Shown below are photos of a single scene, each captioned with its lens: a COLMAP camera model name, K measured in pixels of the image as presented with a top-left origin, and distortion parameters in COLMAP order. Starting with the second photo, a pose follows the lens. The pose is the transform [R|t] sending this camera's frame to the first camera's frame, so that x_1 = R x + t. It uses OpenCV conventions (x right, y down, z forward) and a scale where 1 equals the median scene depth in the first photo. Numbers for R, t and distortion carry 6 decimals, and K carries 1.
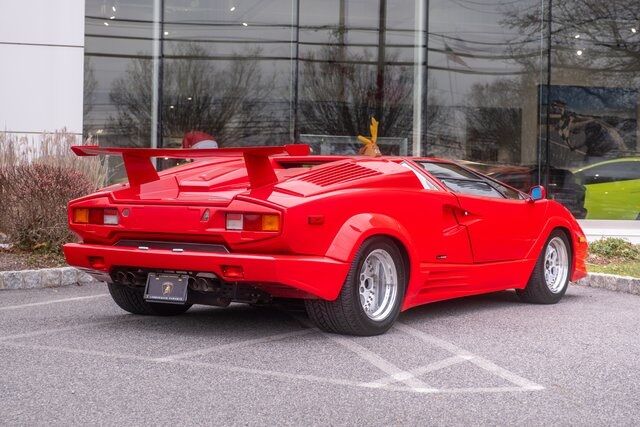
lens RADIAL K [[1313.5, 0, 320.0], [0, 1313.5, 213.5], [0, 0, 1]] dist [0.054926, 0.069402]
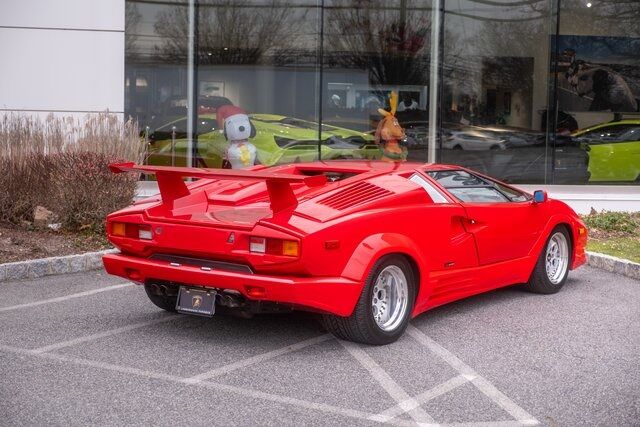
lens RADIAL K [[1205.4, 0, 320.0], [0, 1205.4, 213.5], [0, 0, 1]] dist [0.033781, 0.206238]
pose [[0.999705, 0.003178, -0.024069, 0.009590], [-0.001458, 0.997464, 0.071158, -0.082198], [0.024234, -0.071102, 0.997175, 0.006252]]
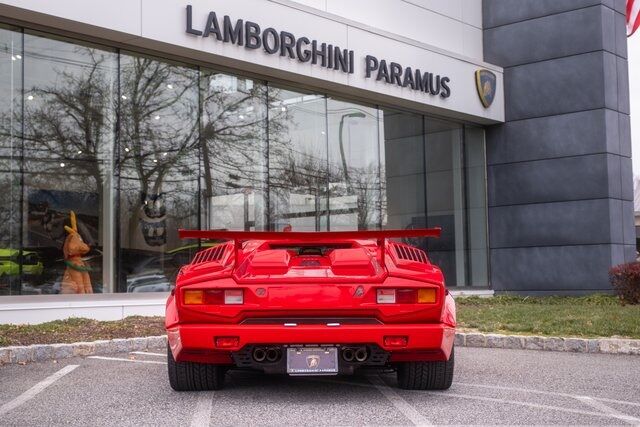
lens RADIAL K [[952.6, 0, 306.8], [0, 952.6, 212.3], [0, 0, 1]] dist [0.026840, -0.010219]
pose [[0.818706, 0.012250, 0.574082, -0.532859], [0.032985, 0.997118, -0.068317, -0.010734], [-0.573264, 0.074868, 0.815943, 0.334843]]
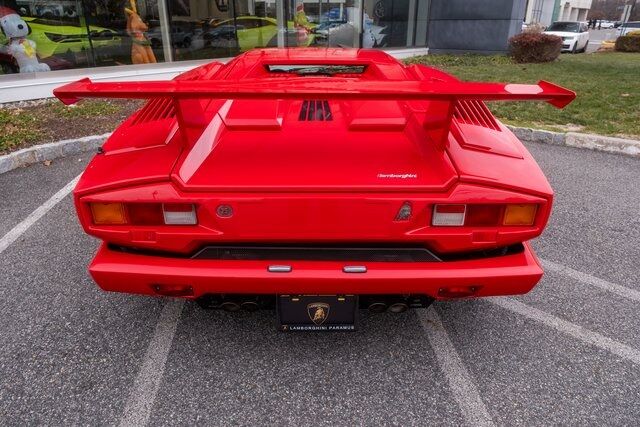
lens RADIAL K [[433.2, 0, 320.0], [0, 433.2, 213.5], [0, 0, 1]] dist [-0.014300, -0.004600]
pose [[0.811540, -0.252355, 0.526990, -0.204857], [0.021421, 0.914167, 0.404771, -0.072993], [-0.583903, -0.317199, 0.747289, 0.796545]]
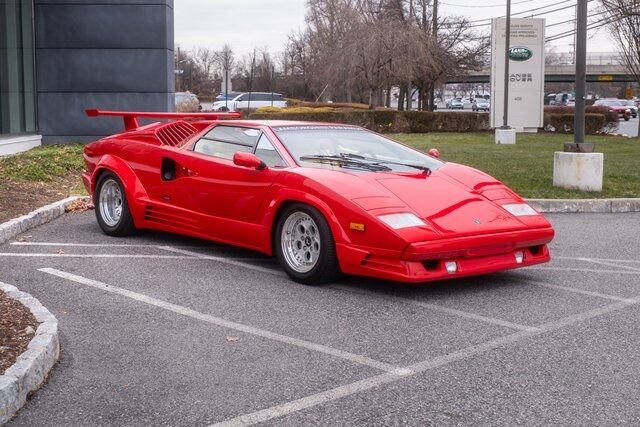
lens RADIAL K [[936.7, 0, 320.0], [0, 936.7, 213.5], [0, 0, 1]] dist [-0.005832, -0.001183]
pose [[0.217478, -0.134733, 0.966722, -0.894770], [0.007056, 0.990618, 0.136476, -0.087291], [-0.976040, -0.022859, 0.216388, 0.904540]]
